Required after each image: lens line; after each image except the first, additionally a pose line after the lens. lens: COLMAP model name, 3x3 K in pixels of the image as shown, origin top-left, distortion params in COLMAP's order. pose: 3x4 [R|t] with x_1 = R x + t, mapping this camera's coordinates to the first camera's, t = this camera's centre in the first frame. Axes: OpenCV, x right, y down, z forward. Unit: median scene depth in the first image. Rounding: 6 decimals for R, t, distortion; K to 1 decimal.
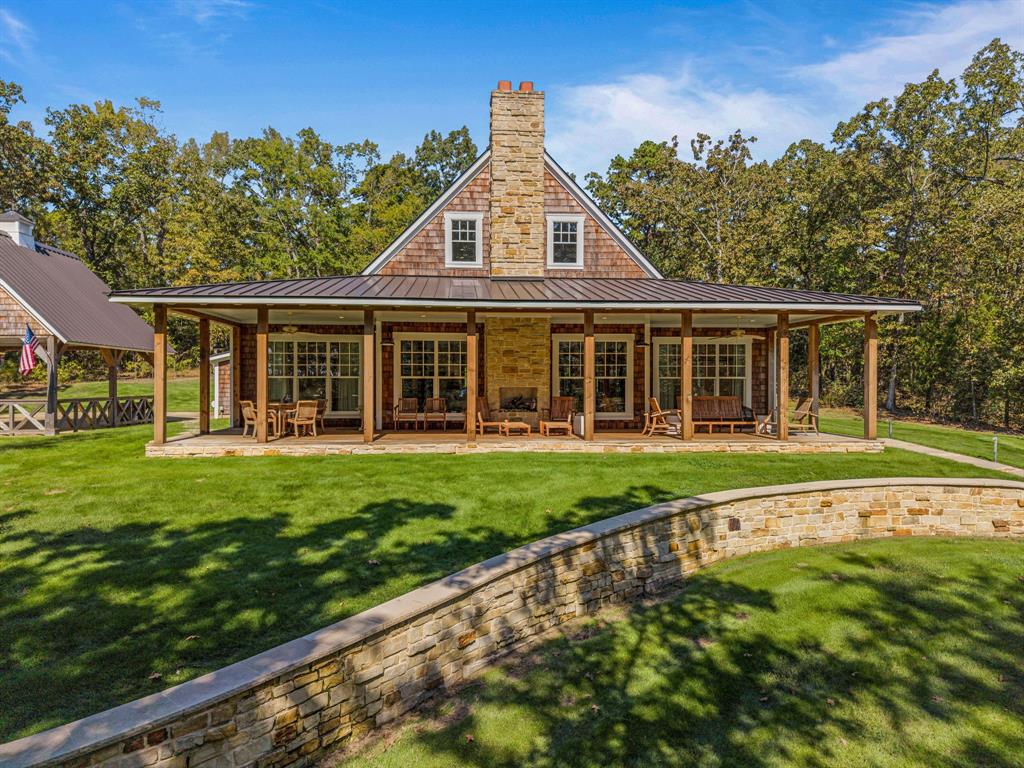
lens RADIAL K [[690.3, 0, 512.0], [0, 690.3, 384.0], [0, 0, 1]] dist [0.006207, 0.000272]
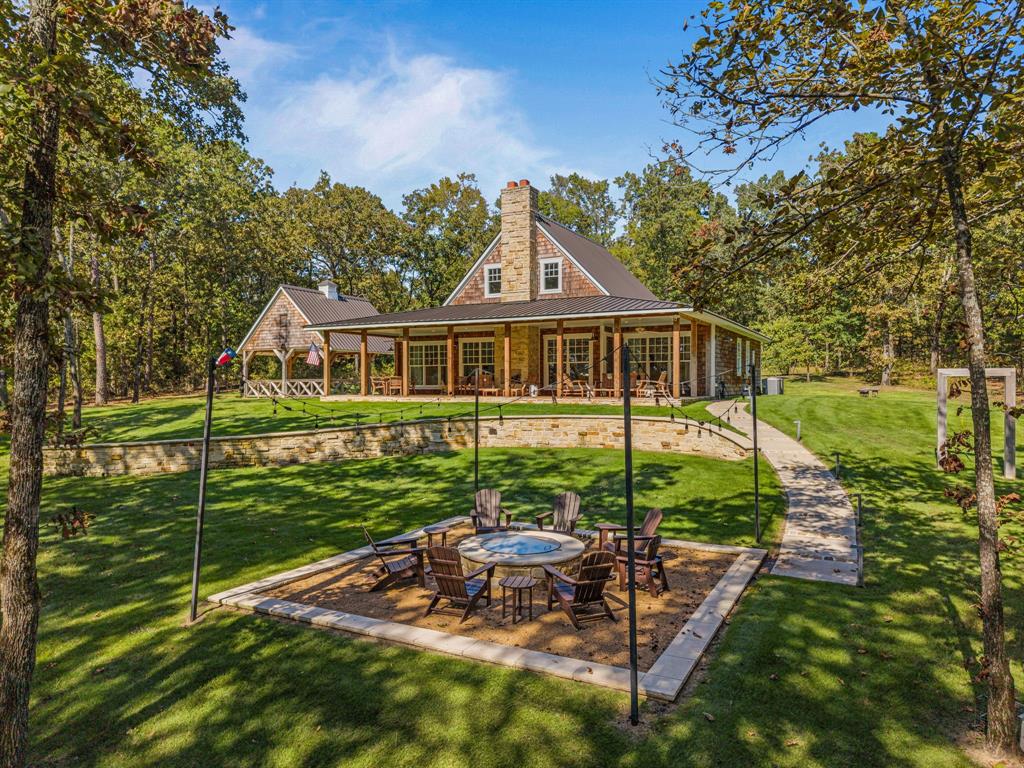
lens RADIAL K [[689.6, 0, 512.0], [0, 689.6, 384.0], [0, 0, 1]] dist [0.133423, 0.000029]
pose [[0.843366, -0.003119, -0.537331, 0.863965], [0.002063, 0.999995, -0.002568, 0.044145], [0.537336, 0.001057, 0.843368, -0.380898]]
